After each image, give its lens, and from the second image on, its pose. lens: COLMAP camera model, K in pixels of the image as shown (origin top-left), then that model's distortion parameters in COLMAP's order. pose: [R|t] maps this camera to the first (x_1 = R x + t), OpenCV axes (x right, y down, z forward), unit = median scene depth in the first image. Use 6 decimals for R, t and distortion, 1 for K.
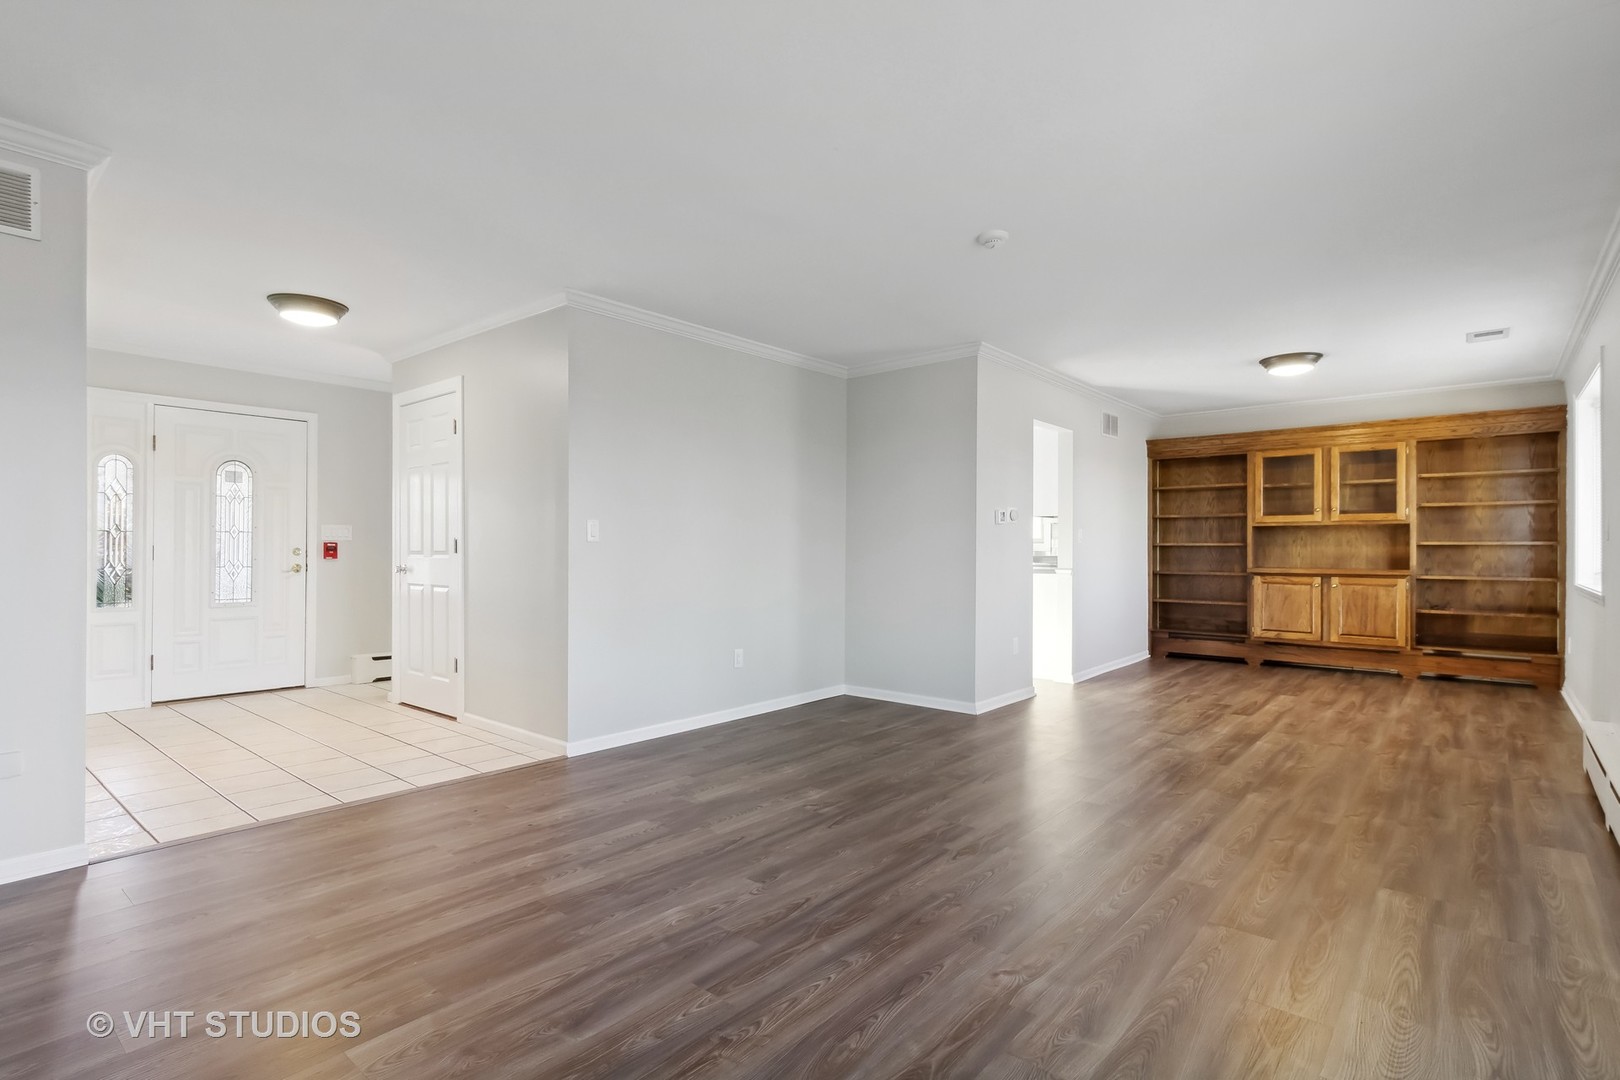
lens RADIAL K [[783.7, 0, 809.0], [0, 783.7, 551.1], [0, 0, 1]] dist [0.001865, 0.000152]
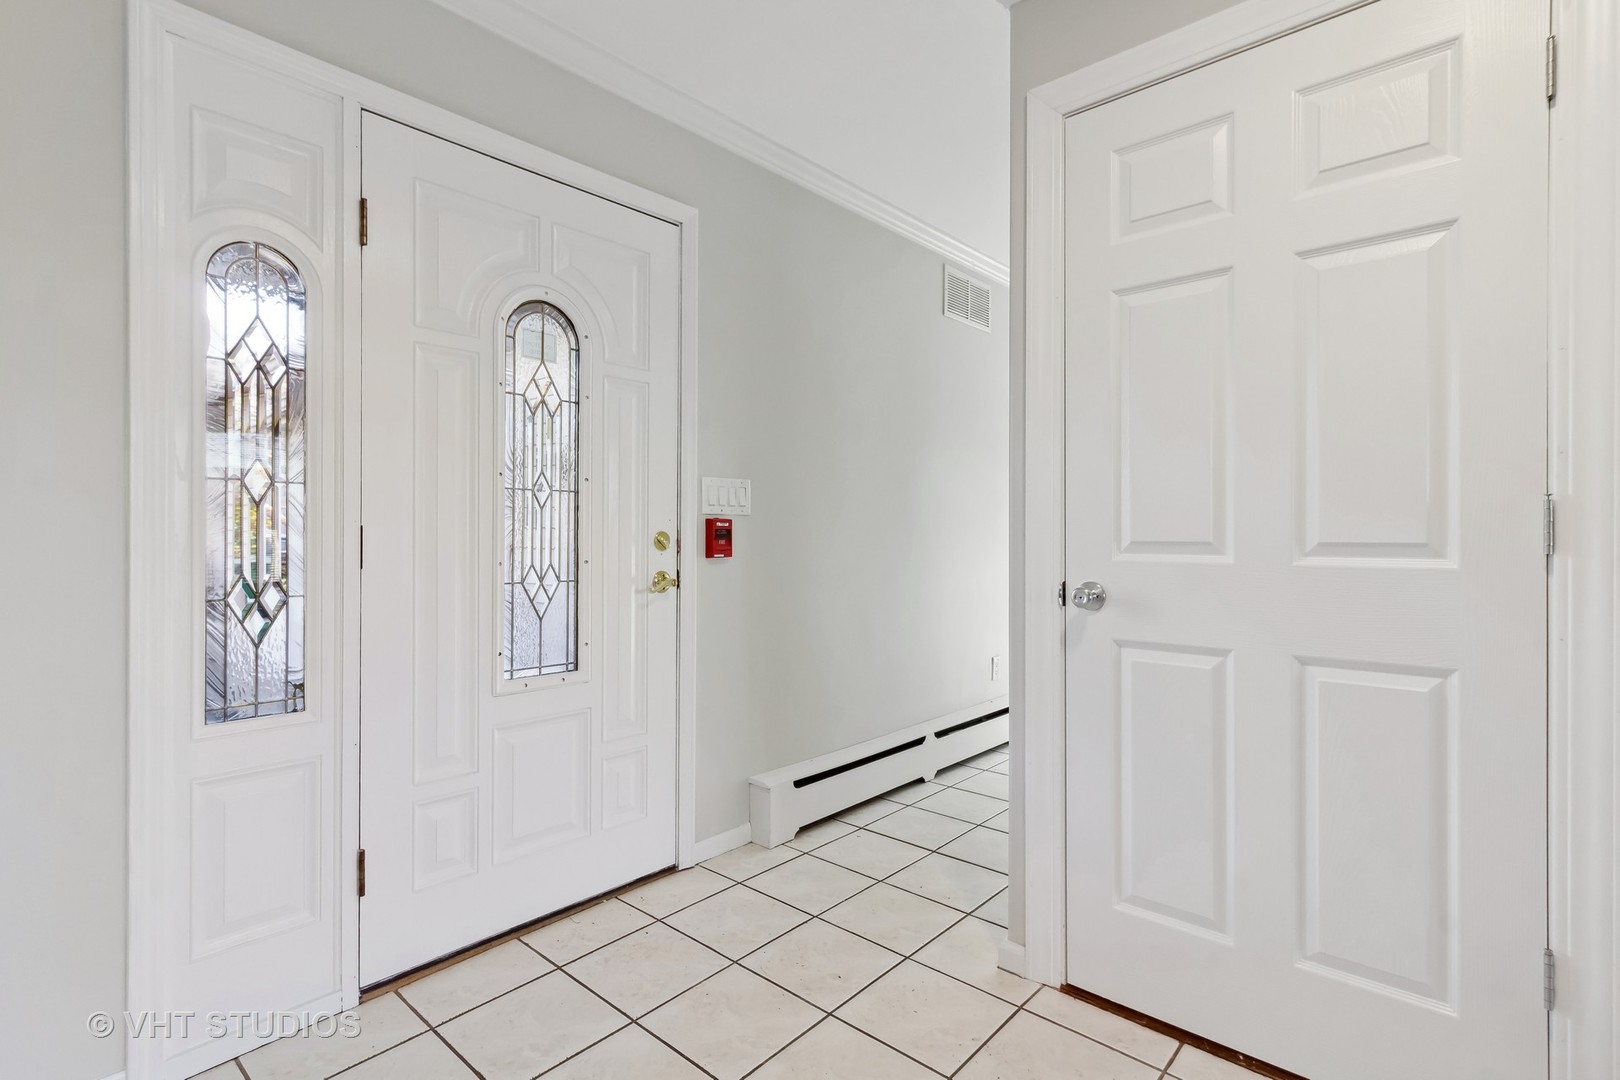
lens RADIAL K [[765.2, 0, 810.0], [0, 765.2, 540.0], [0, 0, 1]] dist [-0.000674, -0.000089]
pose [[0.999439, 0.000117, -0.033485, -0.559777], [0.000135, 0.999972, 0.007529, -0.002972], [0.033485, -0.007529, 0.999411, 0.600410]]
